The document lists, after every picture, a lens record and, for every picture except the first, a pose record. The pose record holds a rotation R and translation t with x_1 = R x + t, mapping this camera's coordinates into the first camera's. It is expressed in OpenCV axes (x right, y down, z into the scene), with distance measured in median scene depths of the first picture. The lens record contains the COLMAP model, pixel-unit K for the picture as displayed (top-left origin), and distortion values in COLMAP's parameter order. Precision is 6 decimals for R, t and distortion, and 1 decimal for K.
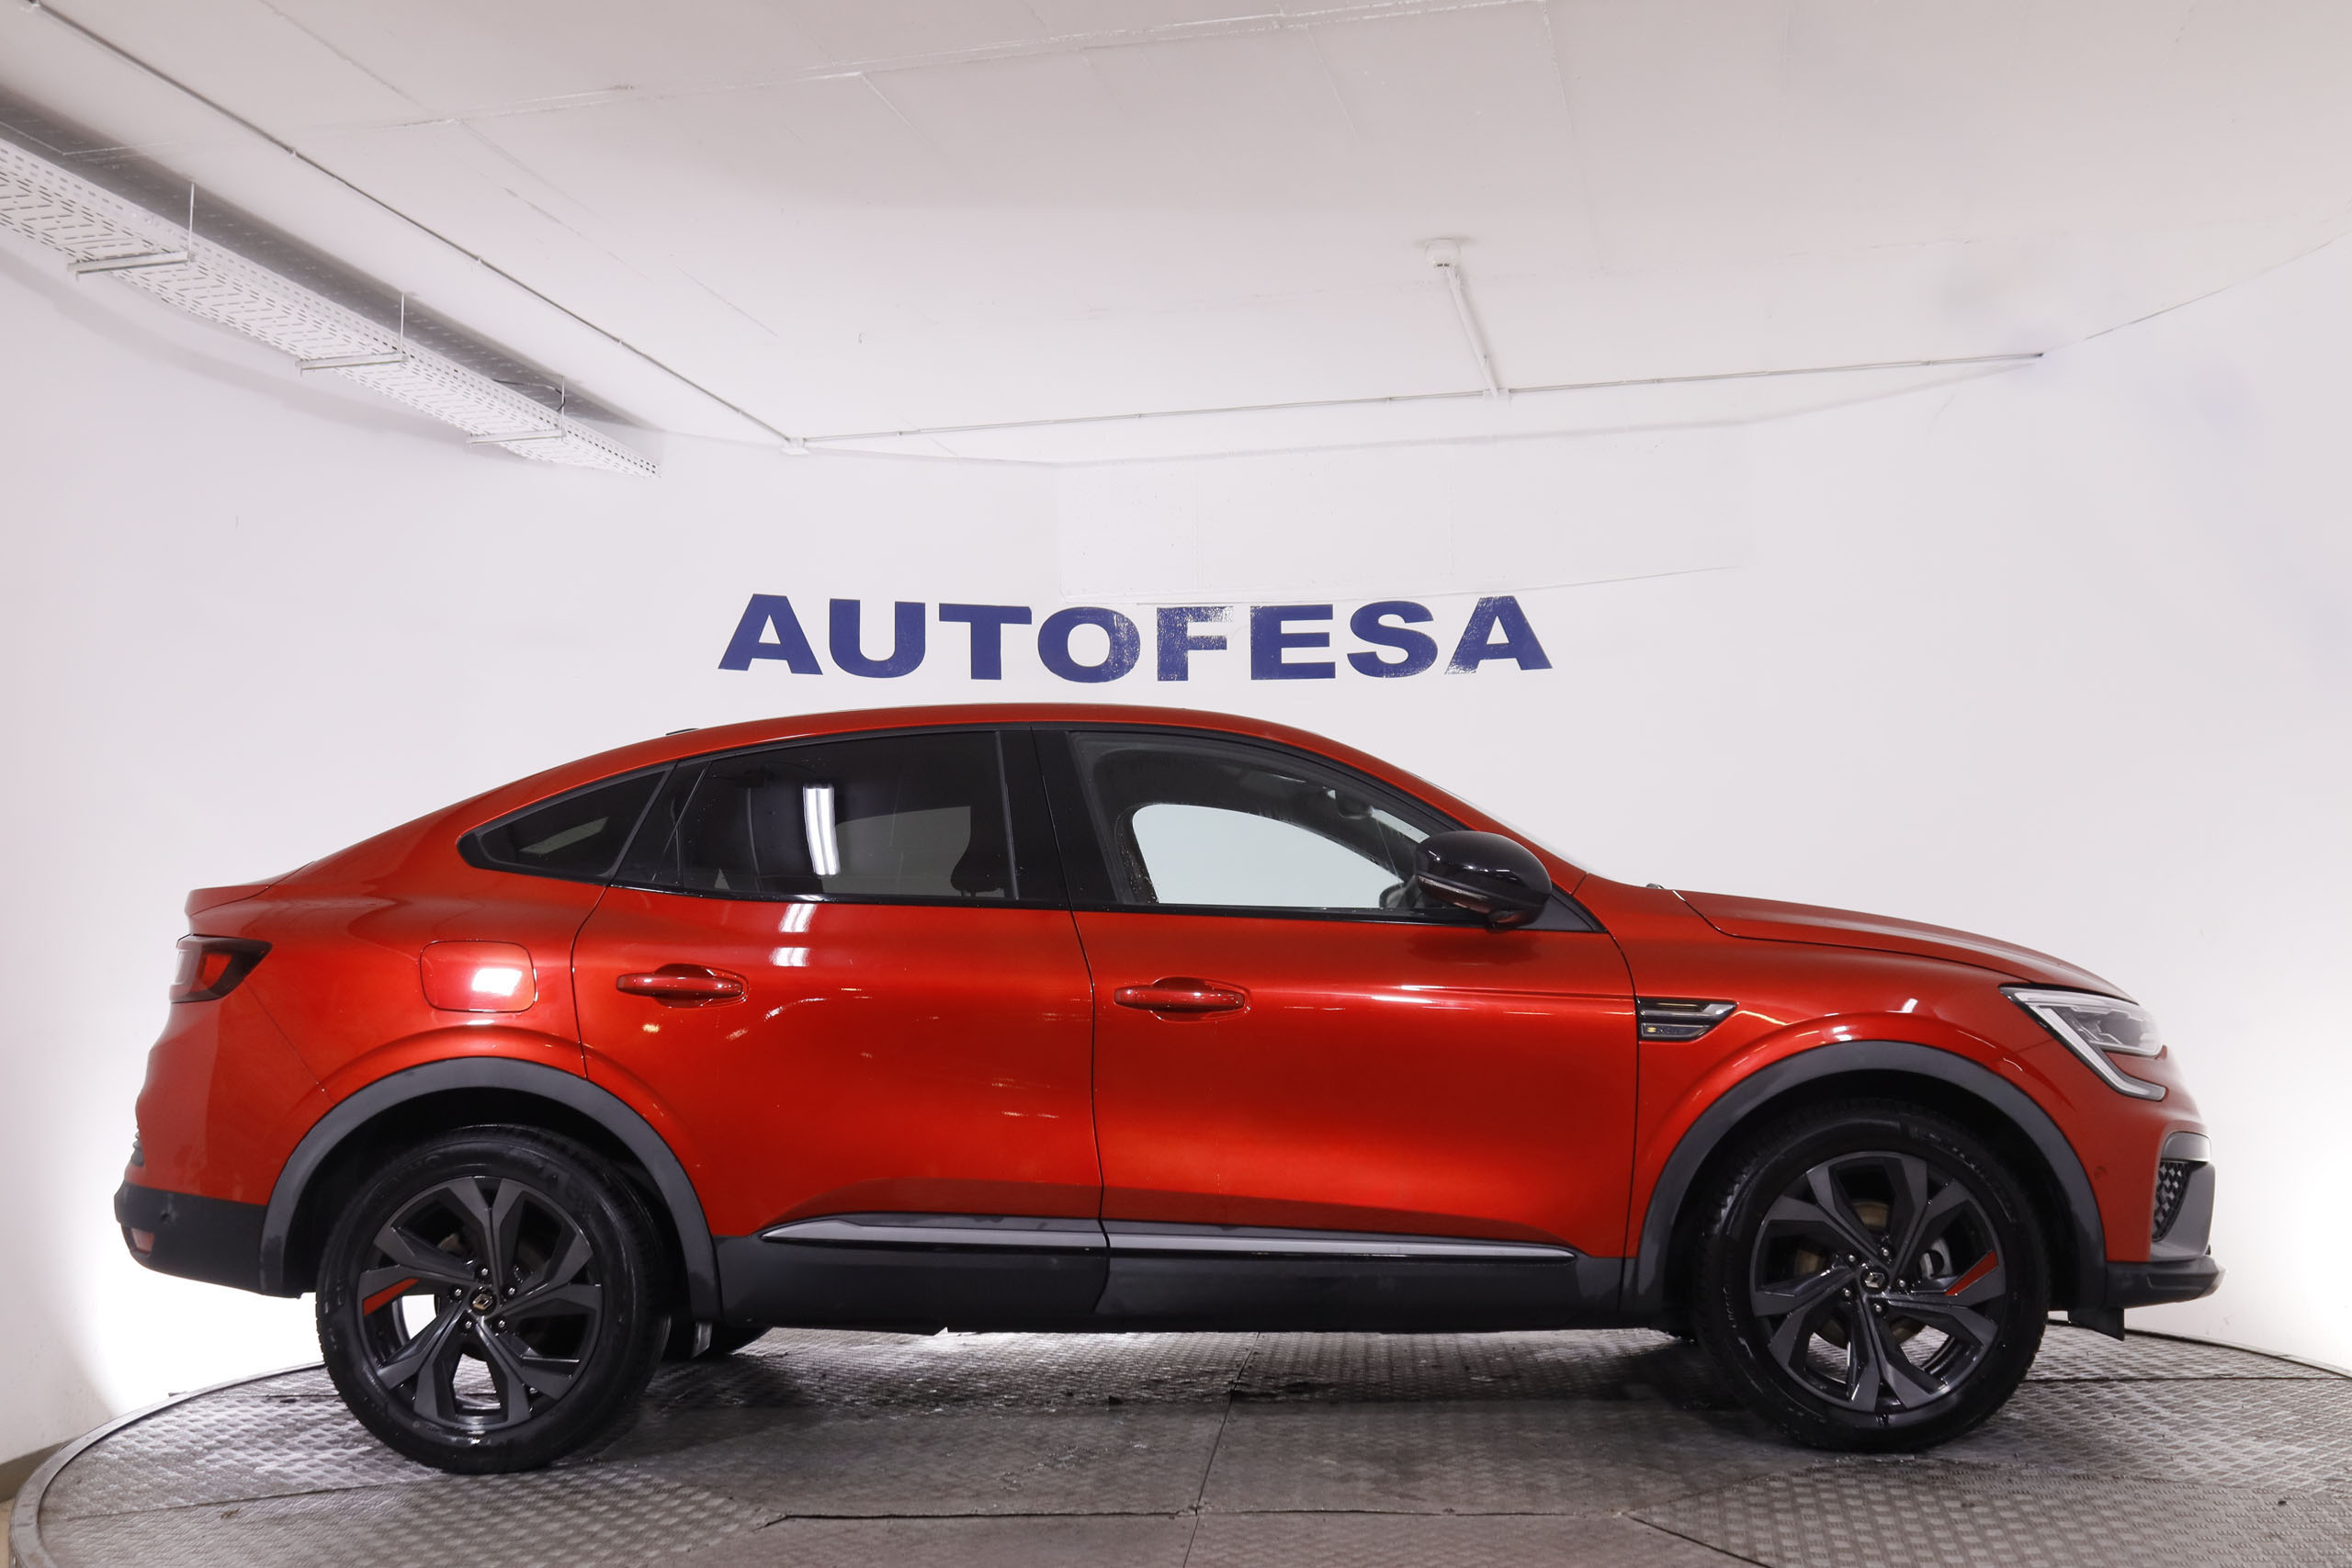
lens RADIAL K [[2479.9, 0, 1166.7], [0, 2479.9, 820.9], [0, 0, 1]] dist [-0.119589, 0.190948]
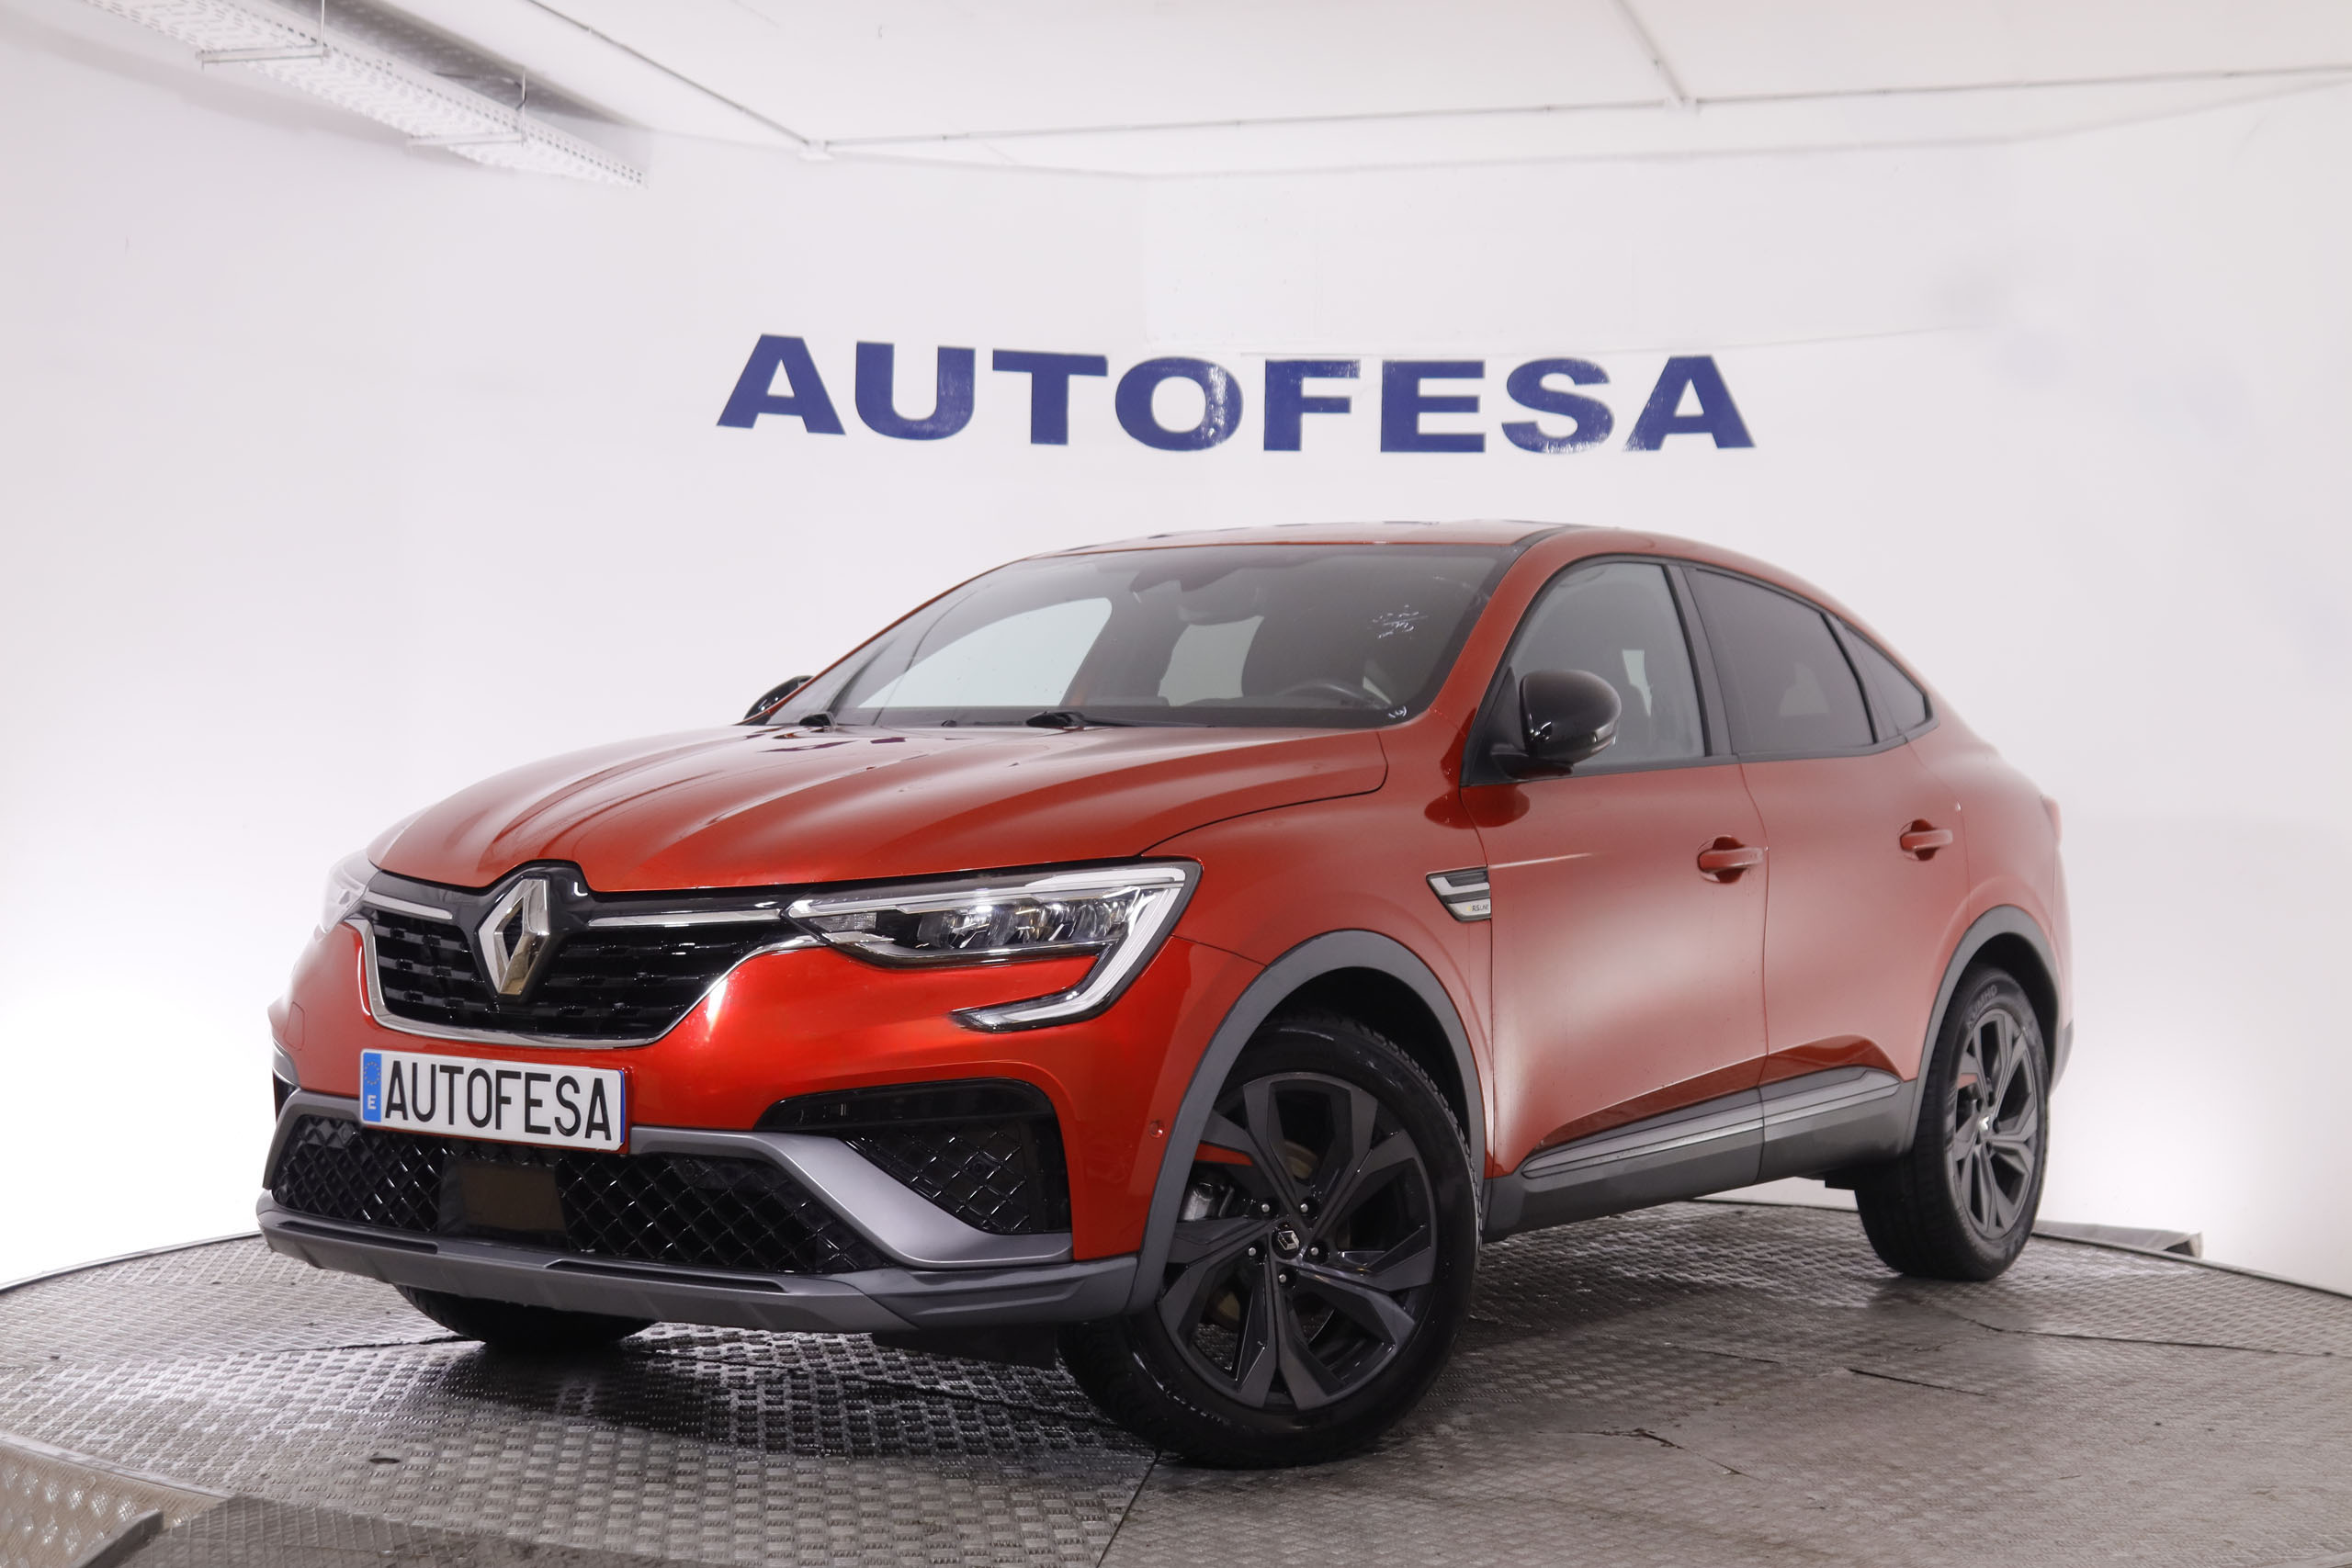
lens RADIAL K [[3421.1, 0, 1176.0], [0, 3421.1, 784.0], [0, 0, 1]] dist [-0.032233, 0.125585]
pose [[0.997106, 0.029754, -0.069959, 0.050286], [-0.025712, 0.997987, 0.057974, -0.012773], [0.071543, -0.056008, 0.995864, -0.113280]]
